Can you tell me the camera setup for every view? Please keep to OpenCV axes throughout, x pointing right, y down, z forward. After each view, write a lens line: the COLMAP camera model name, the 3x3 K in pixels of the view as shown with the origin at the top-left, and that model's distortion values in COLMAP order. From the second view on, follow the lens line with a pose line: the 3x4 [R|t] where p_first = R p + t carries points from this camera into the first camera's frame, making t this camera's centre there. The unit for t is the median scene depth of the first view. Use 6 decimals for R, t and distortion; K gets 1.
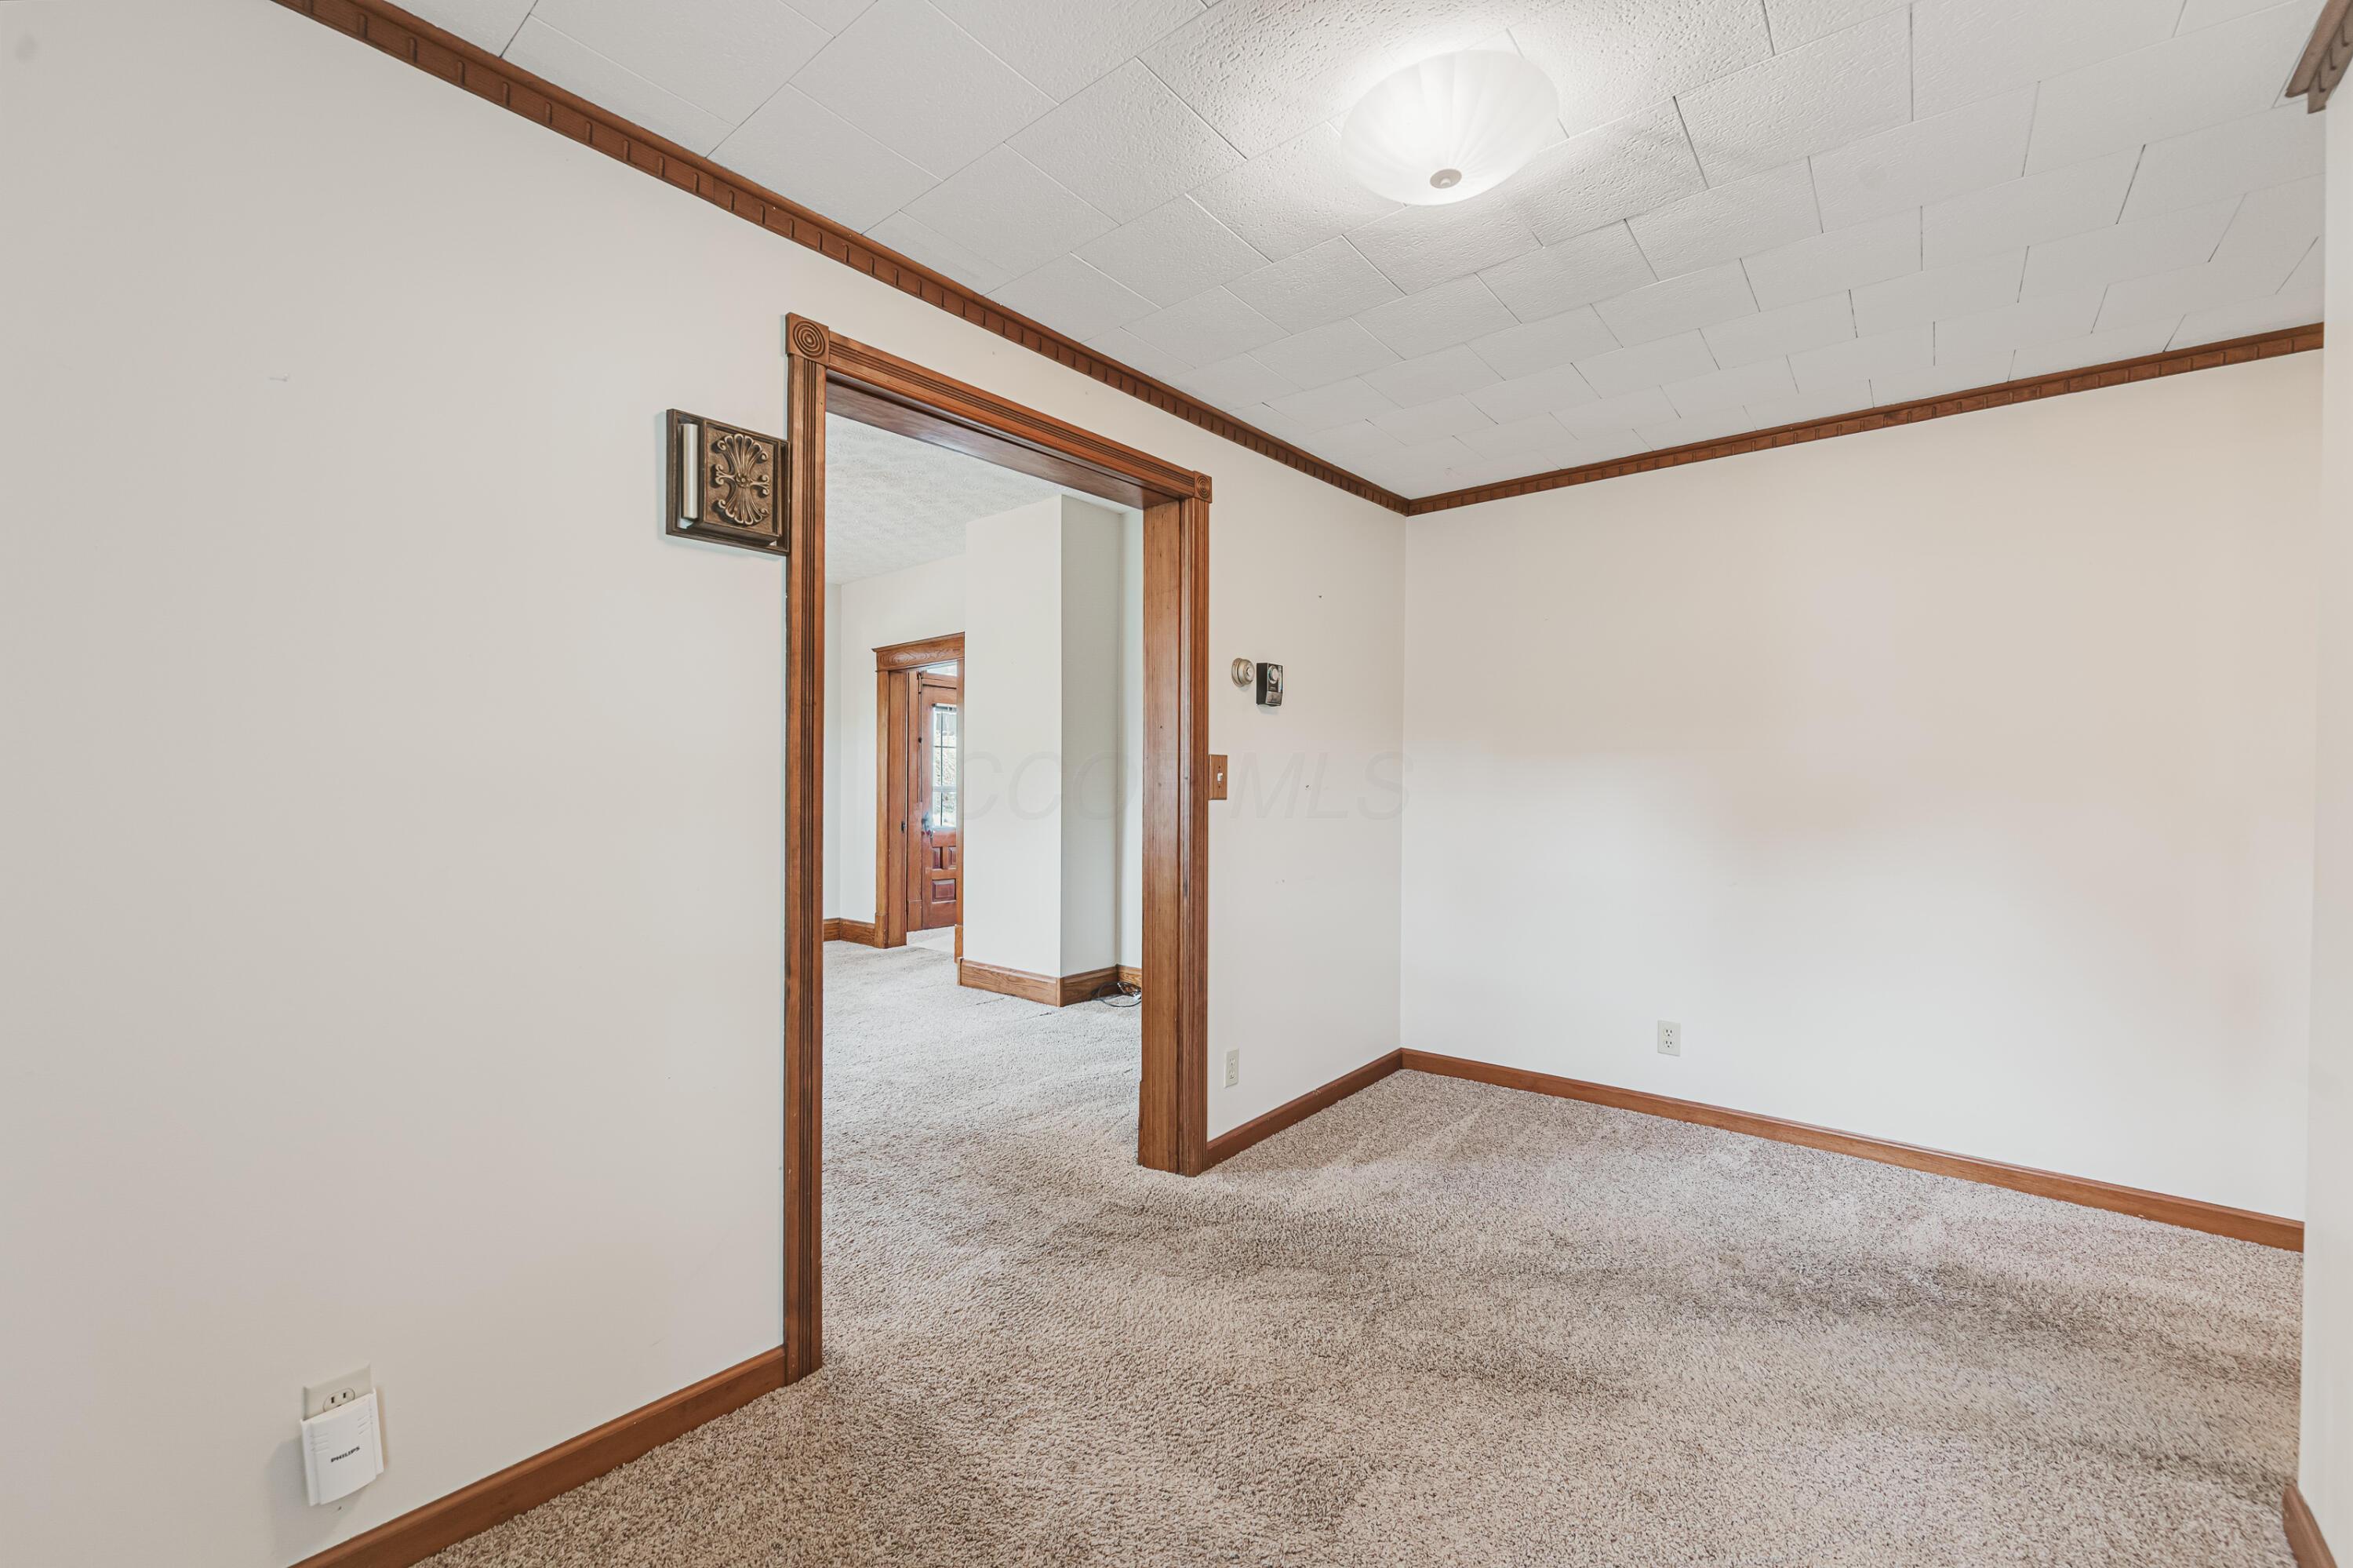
lens RADIAL K [[900.1, 0, 1169.9], [0, 900.1, 780.6], [0, 0, 1]] dist [-0.001132, 0.000050]
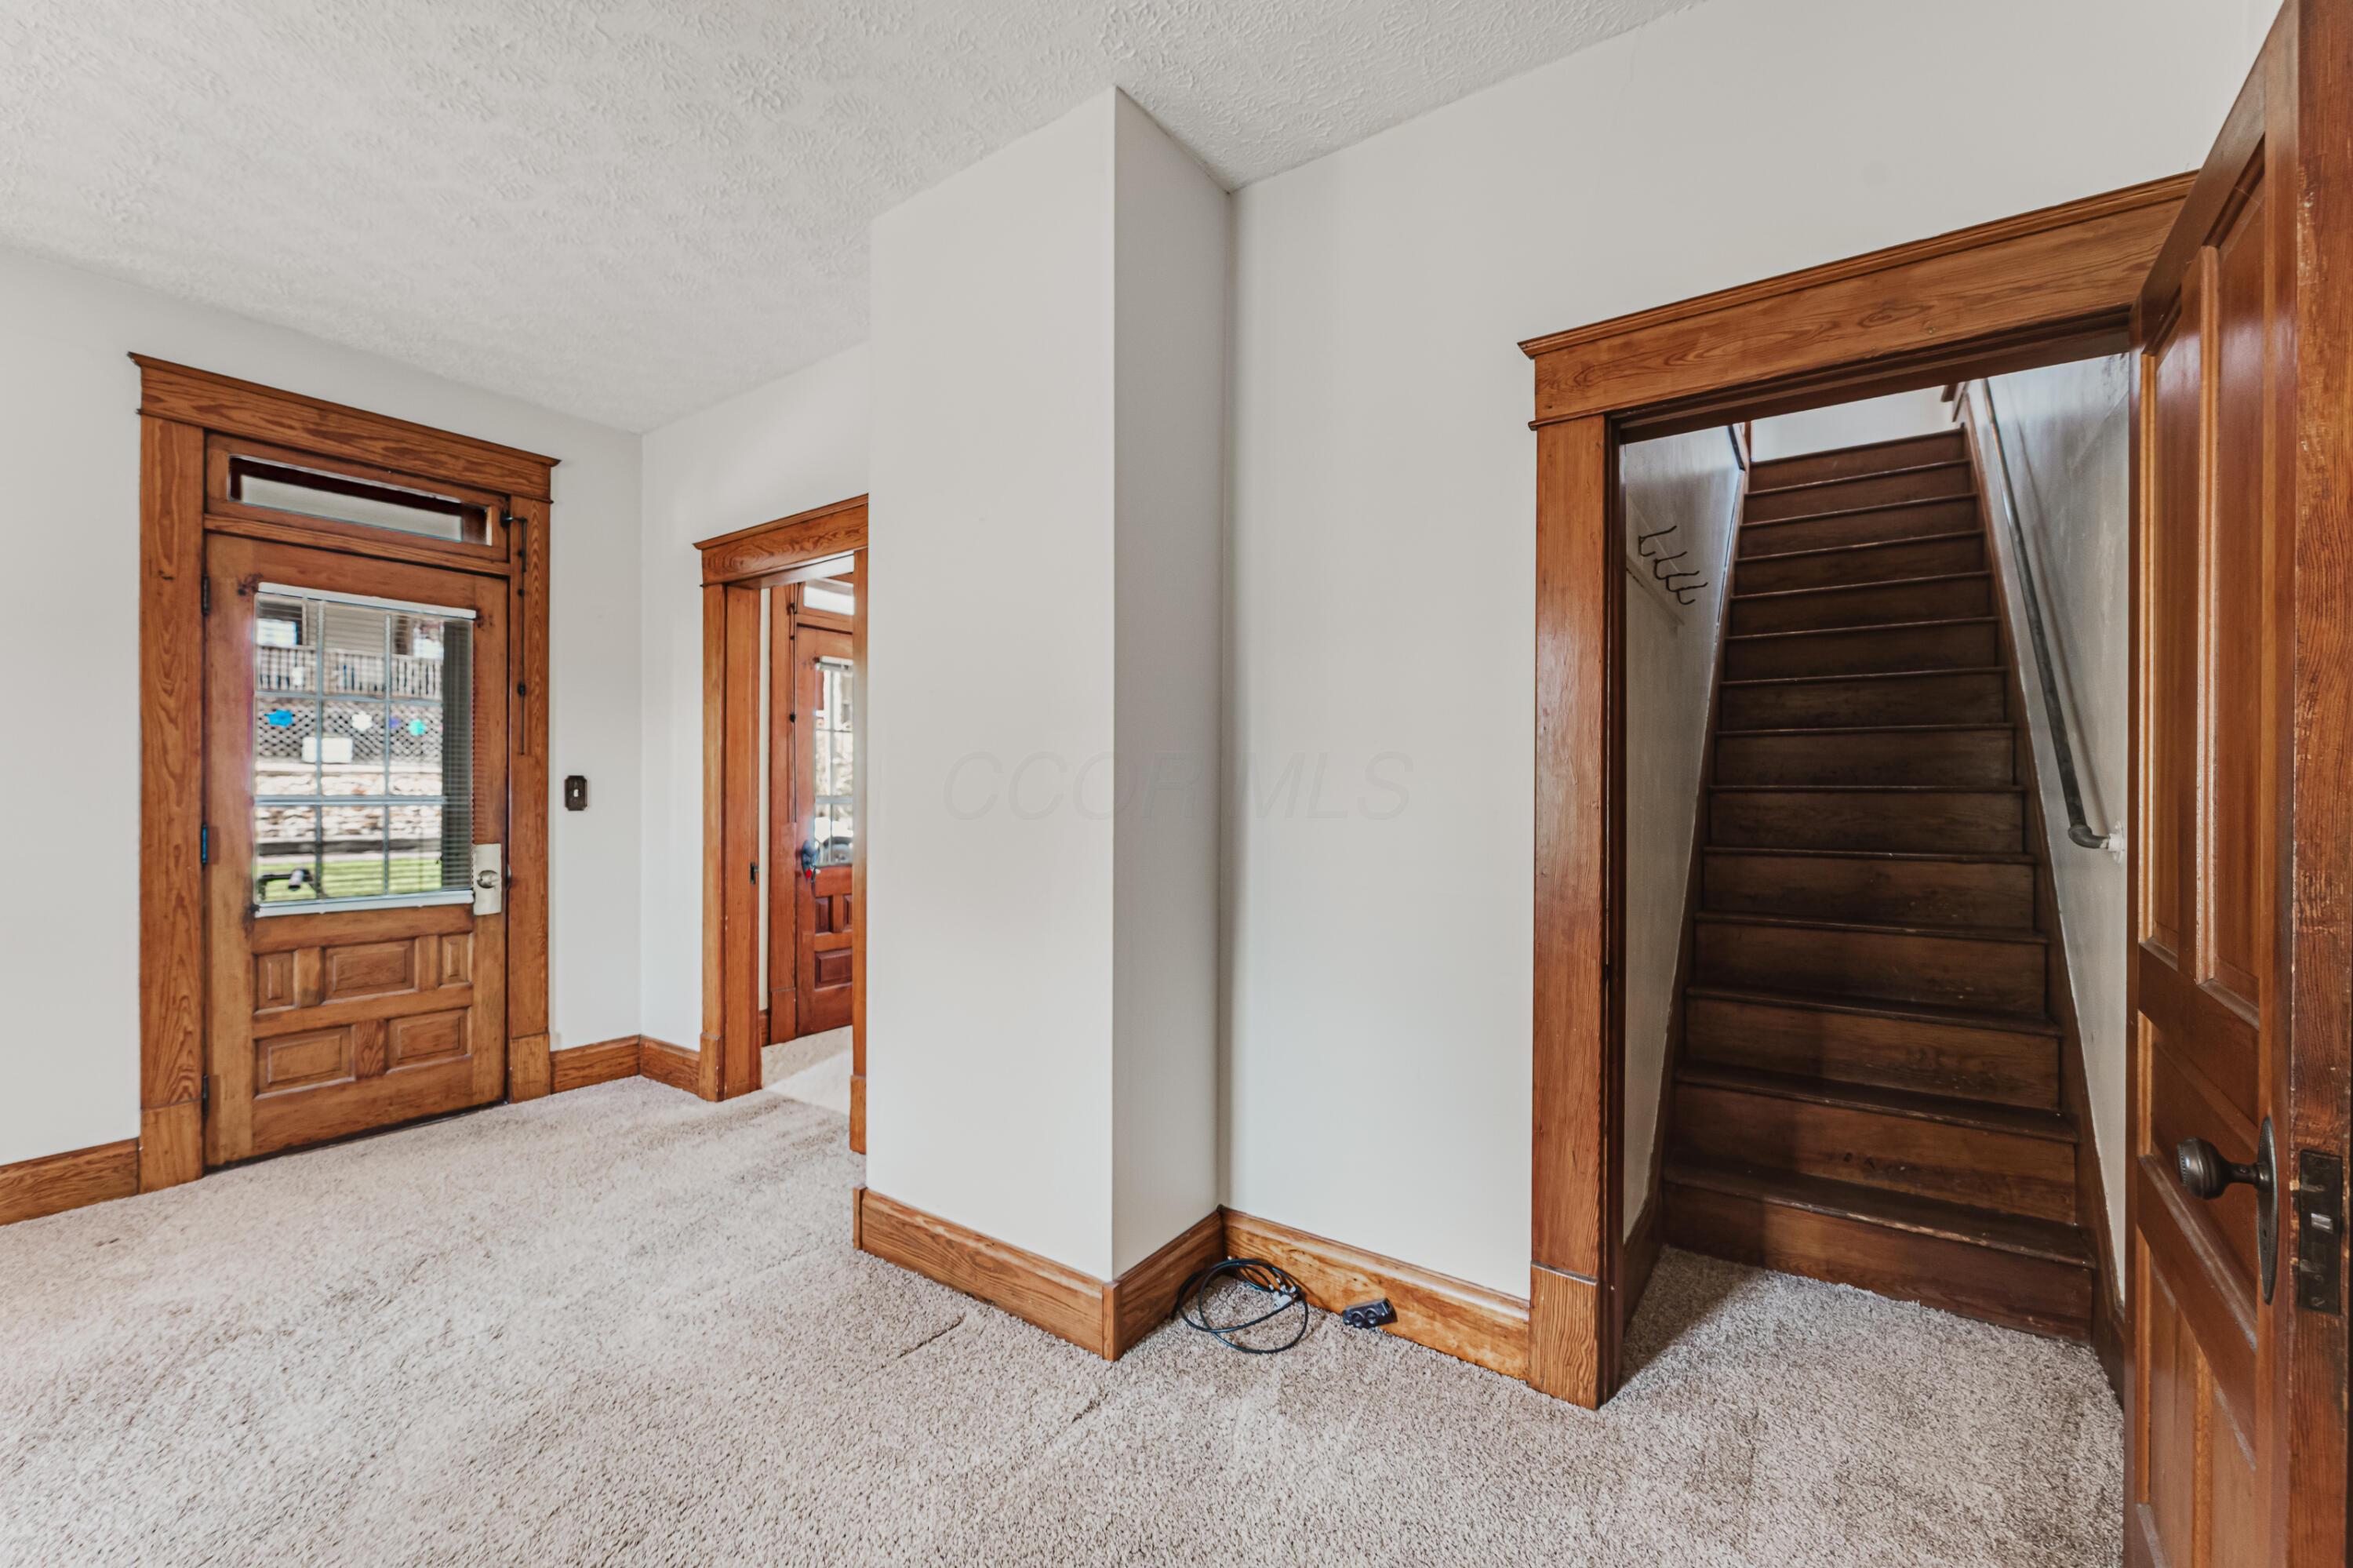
lens RADIAL K [[926.1, 0, 1182.1], [0, 926.1, 787.1], [0, 0, 1]] dist [-0.004644, 0.000140]
pose [[0.995007, 0.001662, 0.099789, -0.095793], [-0.002159, 0.999986, 0.004875, -0.003570], [-0.099779, -0.005066, 0.994997, 0.424874]]
